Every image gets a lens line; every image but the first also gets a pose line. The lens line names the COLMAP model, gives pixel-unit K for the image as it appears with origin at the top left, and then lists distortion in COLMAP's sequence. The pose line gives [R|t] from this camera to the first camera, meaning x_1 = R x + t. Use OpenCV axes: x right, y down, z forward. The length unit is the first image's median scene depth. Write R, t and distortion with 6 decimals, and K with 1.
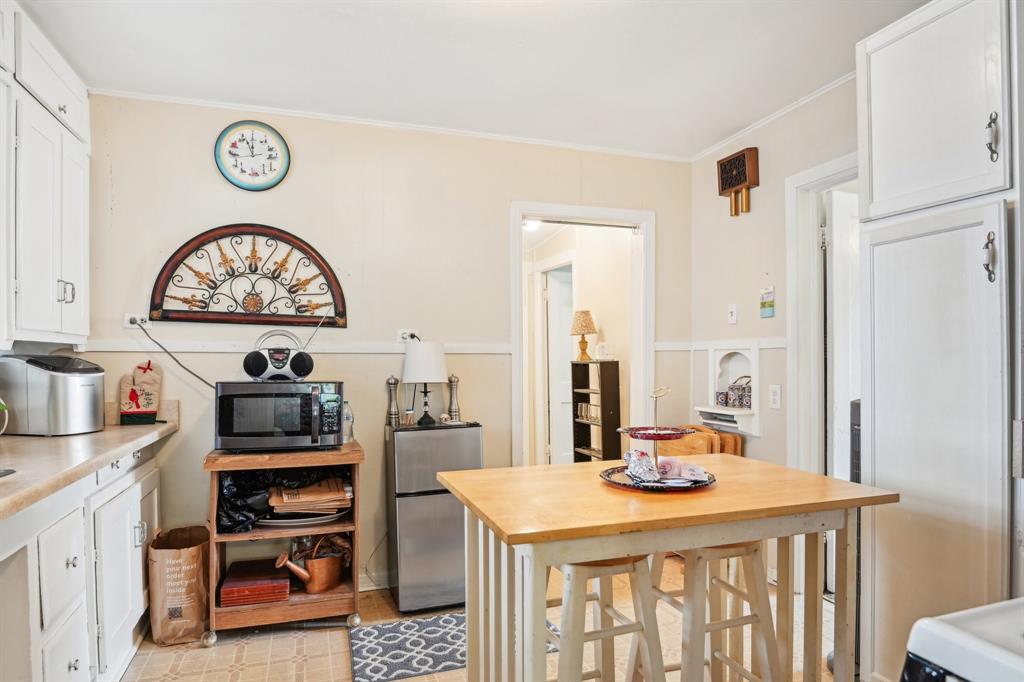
lens RADIAL K [[605.0, 0, 516.0], [0, 605.0, 345.5], [0, 0, 1]] dist [-0.008564, -0.000904]
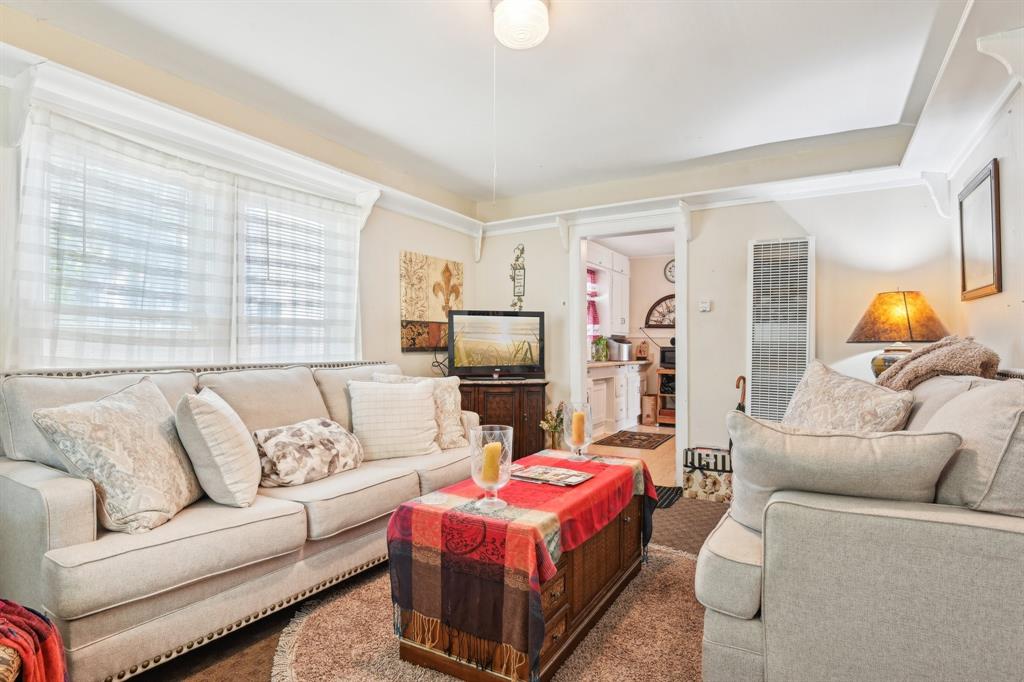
lens RADIAL K [[560.3, 0, 511.2], [0, 560.3, 344.5], [0, 0, 1]] dist [-0.005824, -0.000993]
pose [[0.668263, 0.004866, -0.743909, 1.240193], [-0.021120, 0.999700, -0.012433, 0.109151], [0.743625, 0.024020, 0.668165, -1.655748]]
